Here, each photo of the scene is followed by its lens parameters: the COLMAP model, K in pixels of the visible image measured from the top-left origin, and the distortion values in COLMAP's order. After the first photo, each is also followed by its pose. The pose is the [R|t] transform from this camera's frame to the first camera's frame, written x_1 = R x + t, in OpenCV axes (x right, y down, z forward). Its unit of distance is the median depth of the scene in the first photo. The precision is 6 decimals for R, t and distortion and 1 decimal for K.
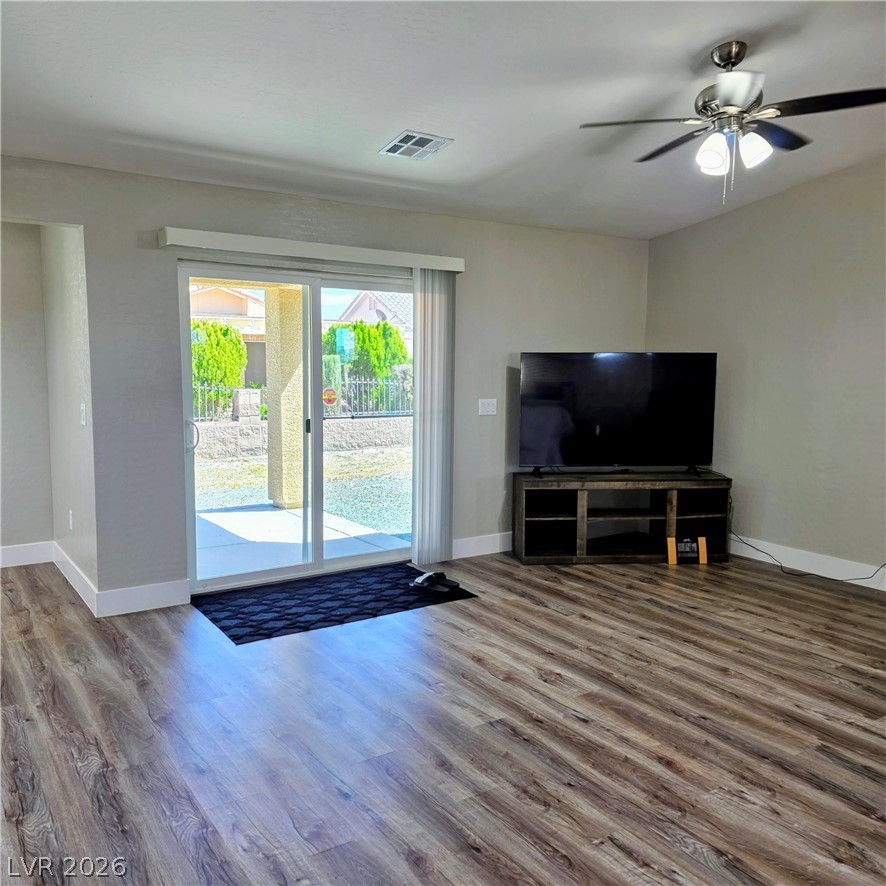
lens RADIAL K [[778.3, 0, 443.0], [0, 778.3, 443.0], [0, 0, 1]] dist [0.109488, -0.138223]
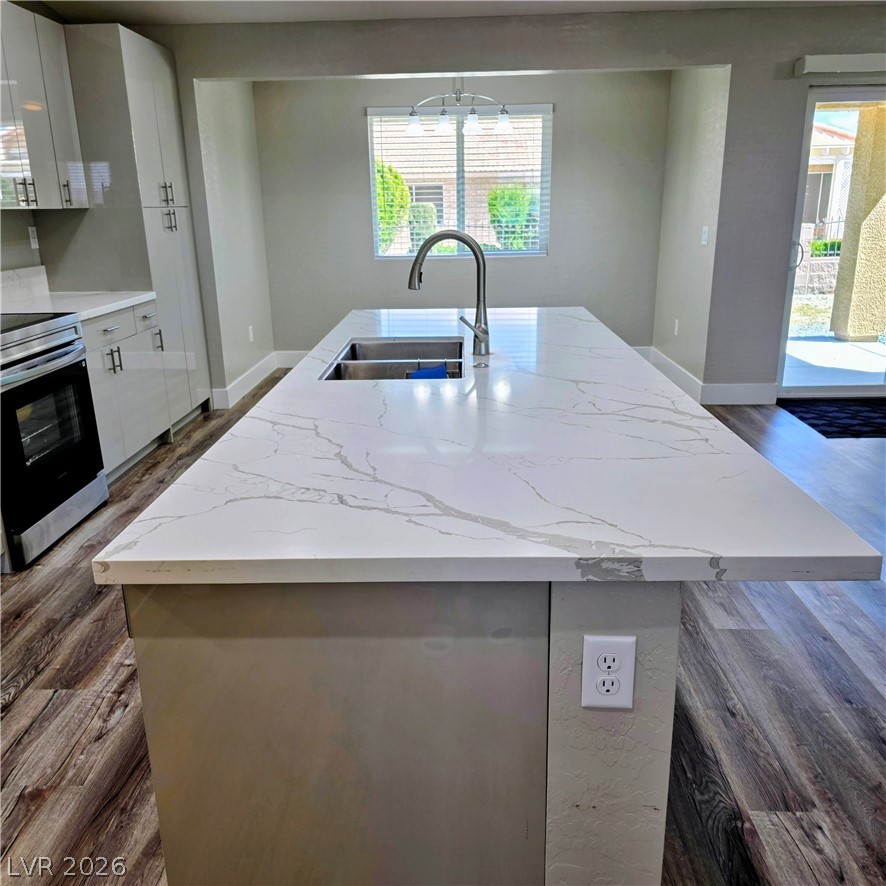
lens RADIAL K [[778.3, 0, 443.0], [0, 778.3, 443.0], [0, 0, 1]] dist [0.109488, -0.138223]
pose [[0.813819, 0.144840, -0.562779, -0.048265], [-0.034911, 0.978877, 0.201445, 0.035948], [0.580069, -0.144293, 0.801686, -0.192131]]
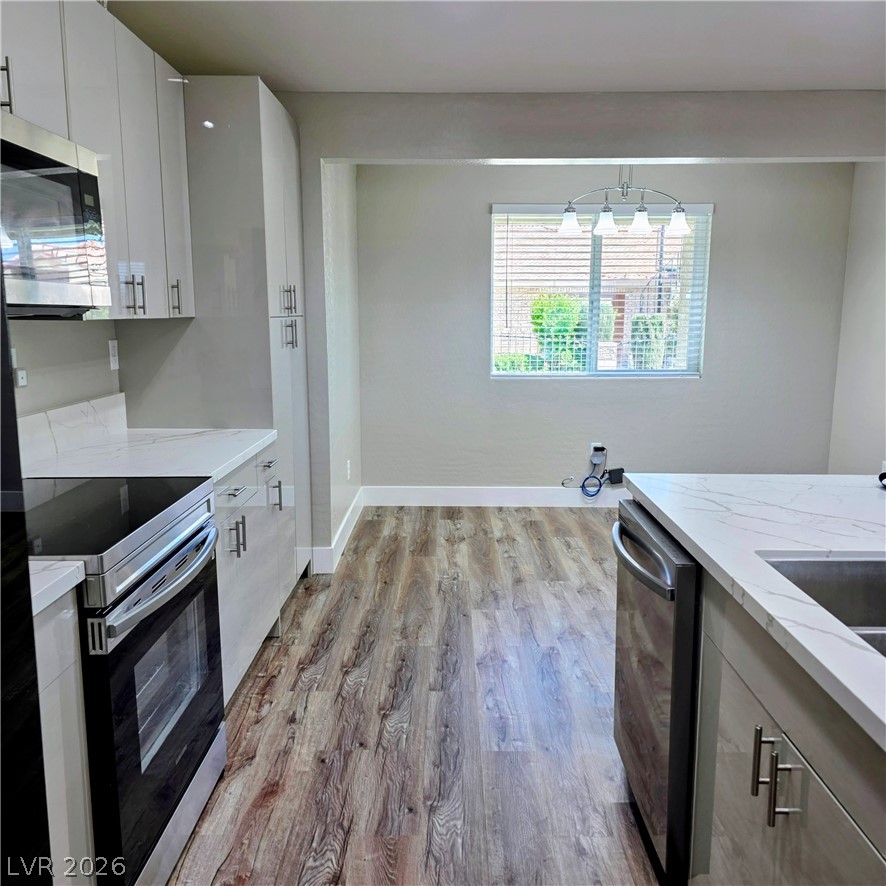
lens RADIAL K [[778.3, 0, 443.0], [0, 778.3, 443.0], [0, 0, 1]] dist [0.109488, -0.138223]
pose [[0.828860, 0.086182, -0.552779, -0.347665], [-0.053429, 0.995741, 0.075129, 0.016572], [0.556899, -0.032737, 0.829935, -0.104342]]
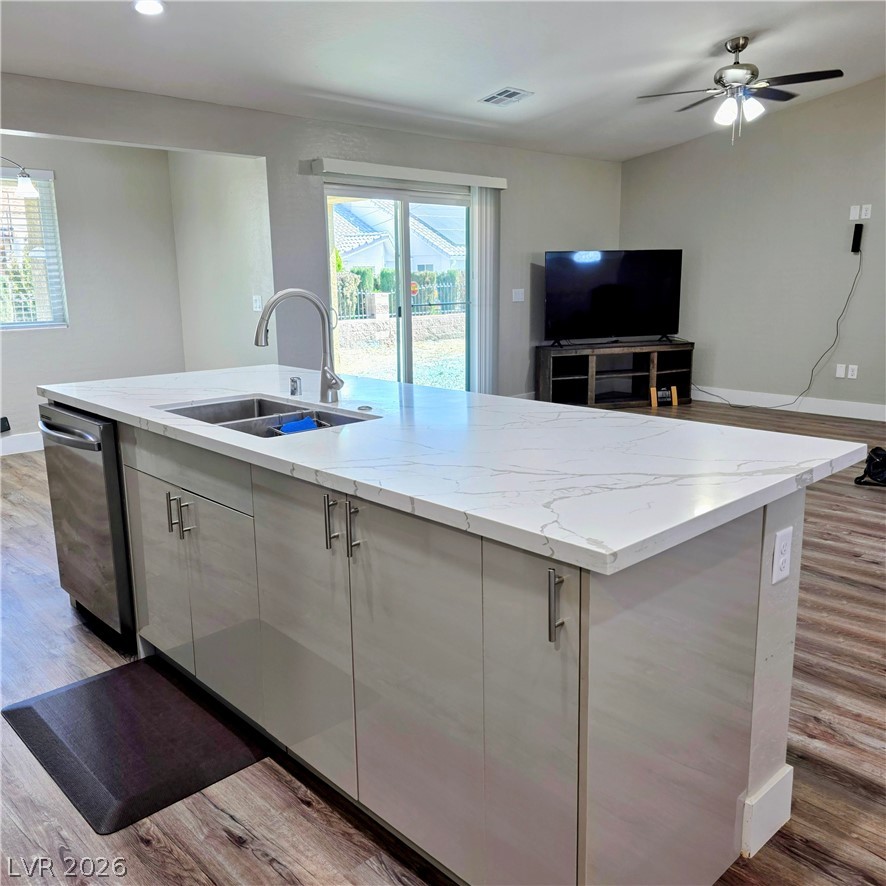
lens RADIAL K [[789.0, 0, 434.8], [0, 789.0, 423.5], [0, 0, 1]] dist [0.101811, -0.114020]
pose [[0.984608, -0.053612, 0.166349, -0.321537], [0.039888, 0.995601, 0.084776, 0.050958], [-0.170162, -0.076836, 0.982416, -0.301600]]
